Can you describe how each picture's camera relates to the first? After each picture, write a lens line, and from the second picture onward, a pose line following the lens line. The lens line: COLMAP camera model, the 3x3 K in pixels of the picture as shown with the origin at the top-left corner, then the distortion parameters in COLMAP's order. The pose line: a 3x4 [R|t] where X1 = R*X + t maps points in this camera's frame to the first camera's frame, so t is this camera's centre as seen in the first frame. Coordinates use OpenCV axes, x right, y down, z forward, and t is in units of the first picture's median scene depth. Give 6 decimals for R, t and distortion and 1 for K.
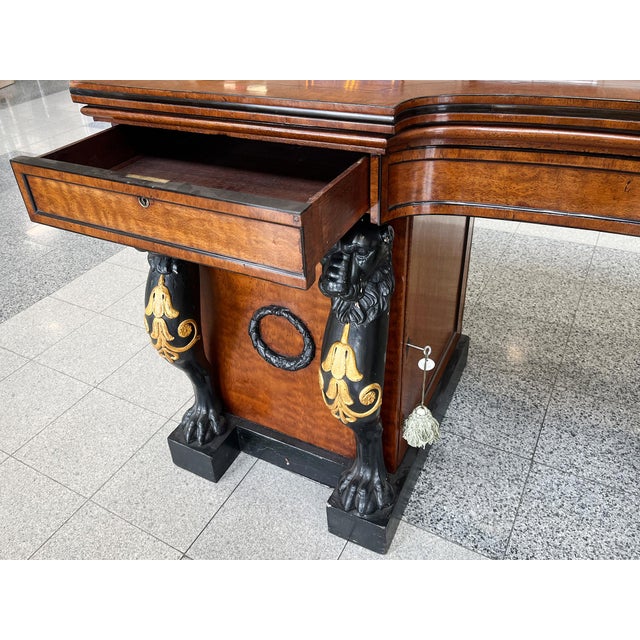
lens RADIAL K [[549.7, 0, 286.1], [0, 549.7, 298.7], [0, 0, 1]] dist [0.048463, -0.056588]
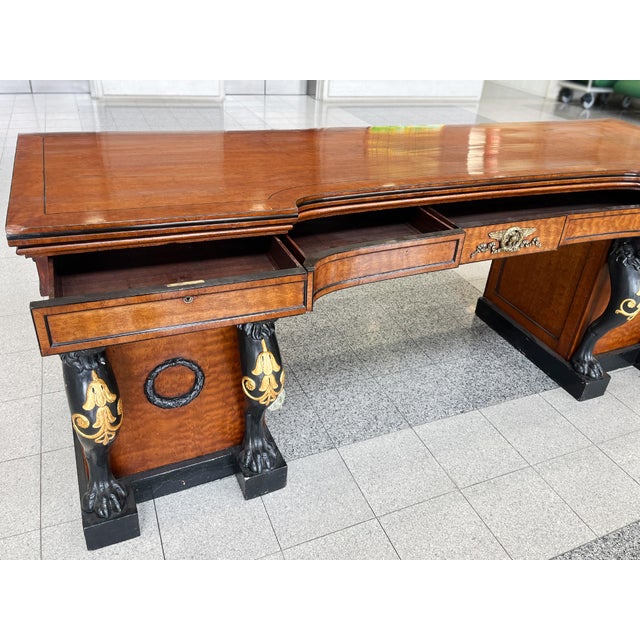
lens RADIAL K [[549.7, 0, 332.1], [0, 549.7, 306.2], [0, 0, 1]] dist [0.048463, -0.056588]
pose [[0.564112, -0.315746, 0.762943, -0.730688], [0.340858, 0.930642, 0.133122, -0.141973], [-0.752059, 0.184960, 0.632611, -0.118852]]
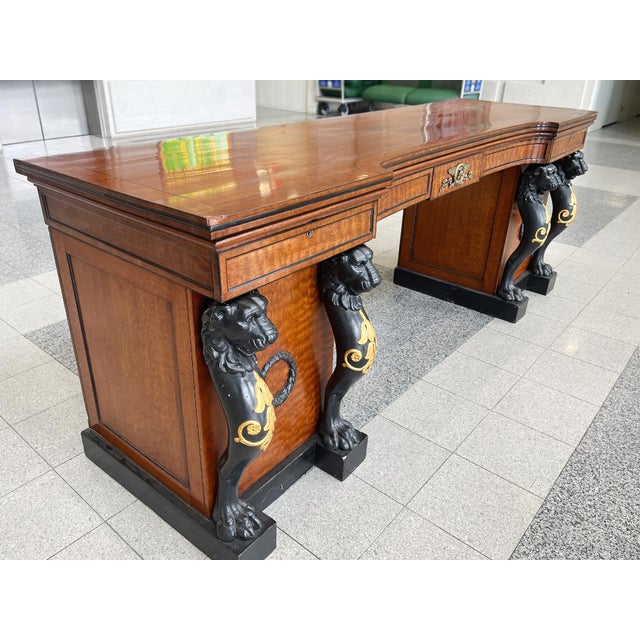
lens RADIAL K [[532.7, 0, 325.2], [0, 532.7, 315.7], [0, 0, 1]] dist [0.007647, -0.016855]
pose [[0.150115, -0.389823, 0.908572, -1.031289], [0.499983, 0.822743, 0.270390, -0.317363], [-0.852926, 0.413681, 0.318411, 0.456352]]
